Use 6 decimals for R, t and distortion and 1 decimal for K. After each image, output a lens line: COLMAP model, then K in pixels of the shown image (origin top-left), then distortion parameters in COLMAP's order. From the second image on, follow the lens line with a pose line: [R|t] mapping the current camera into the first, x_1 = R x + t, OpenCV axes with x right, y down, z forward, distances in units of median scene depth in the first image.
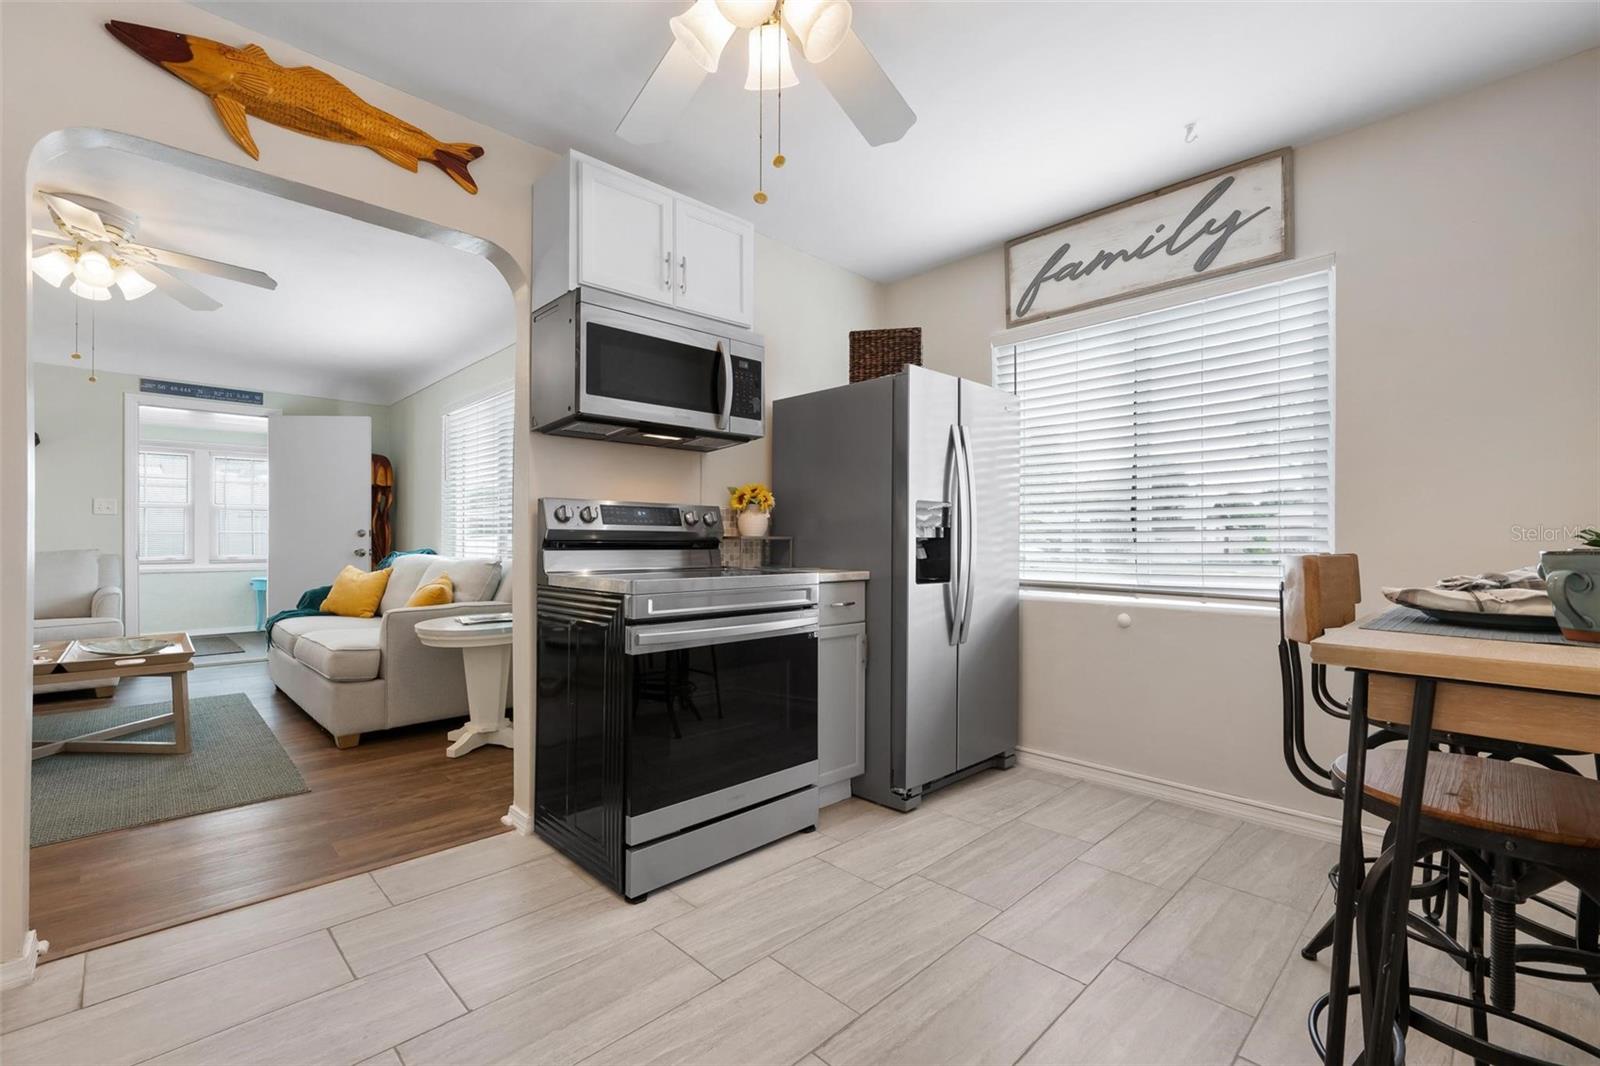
lens RADIAL K [[702.6, 0, 800.0], [0, 702.6, 533.0], [0, 0, 1]] dist [0.007289, 0.000051]
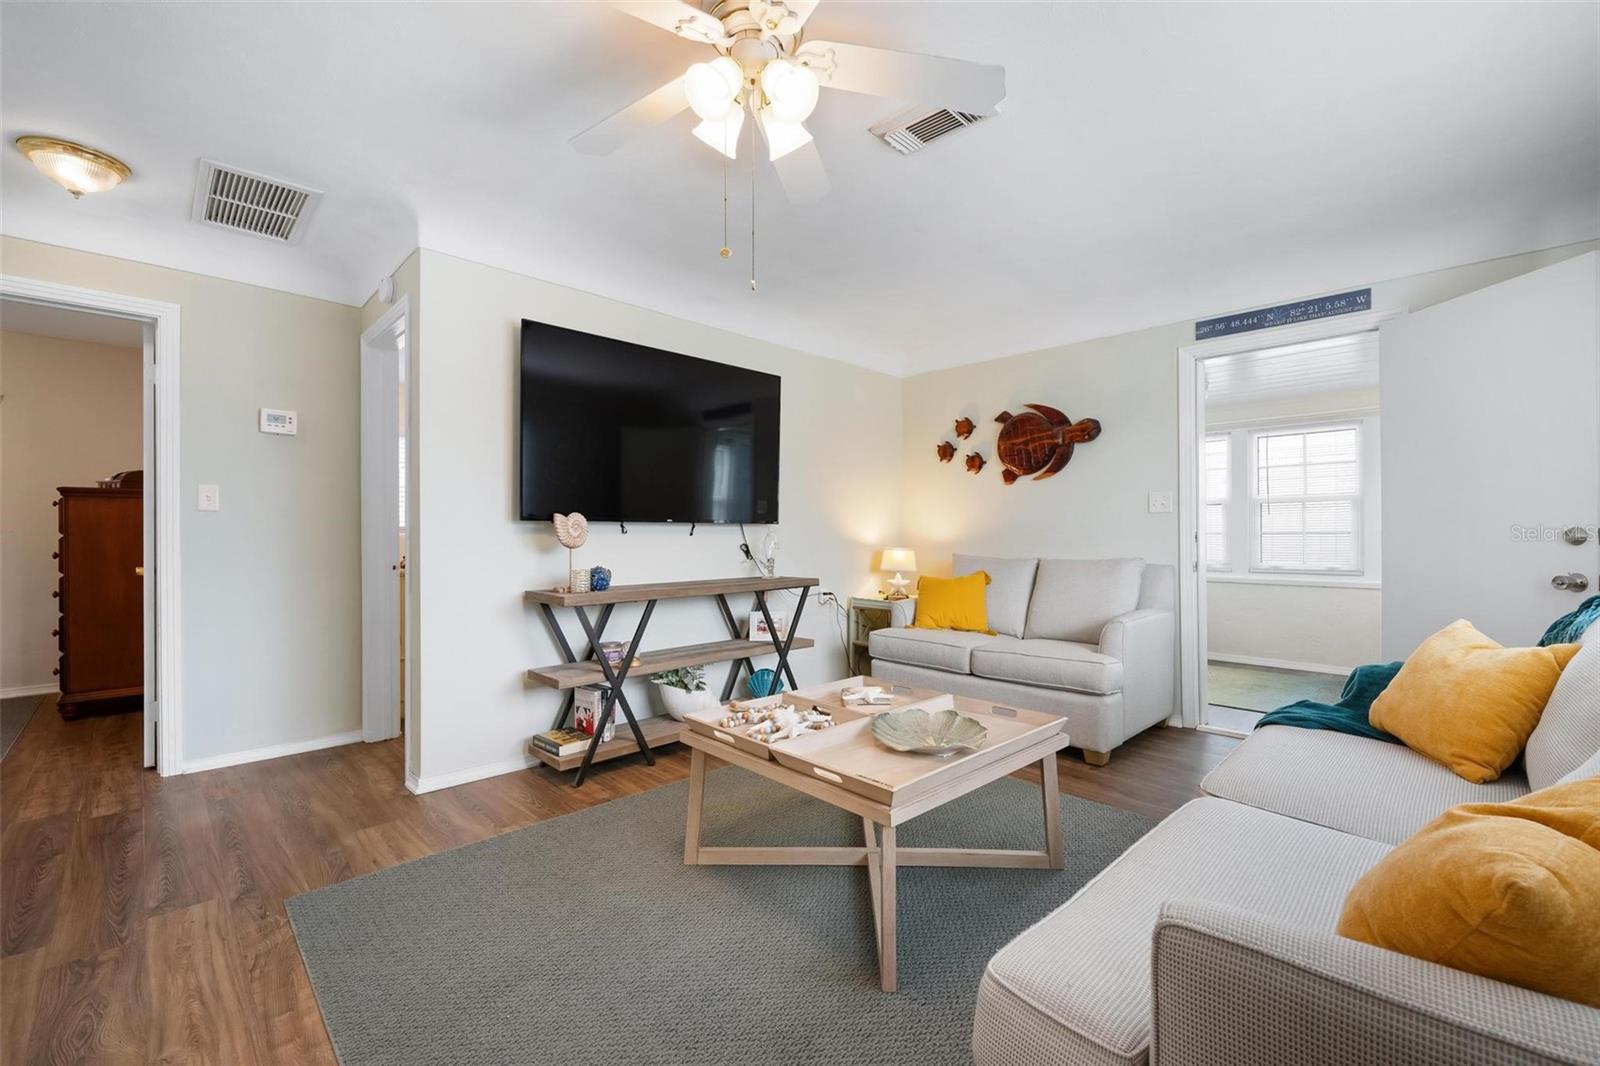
lens RADIAL K [[679.3, 0, 800.0], [0, 679.3, 533.0], [0, 0, 1]] dist [0.003470, 0.000962]
pose [[0.021411, -0.005625, -0.999755, -0.247617], [0.007703, 0.999955, -0.005461, -0.003176], [0.999741, -0.007584, 0.021453, 0.580045]]
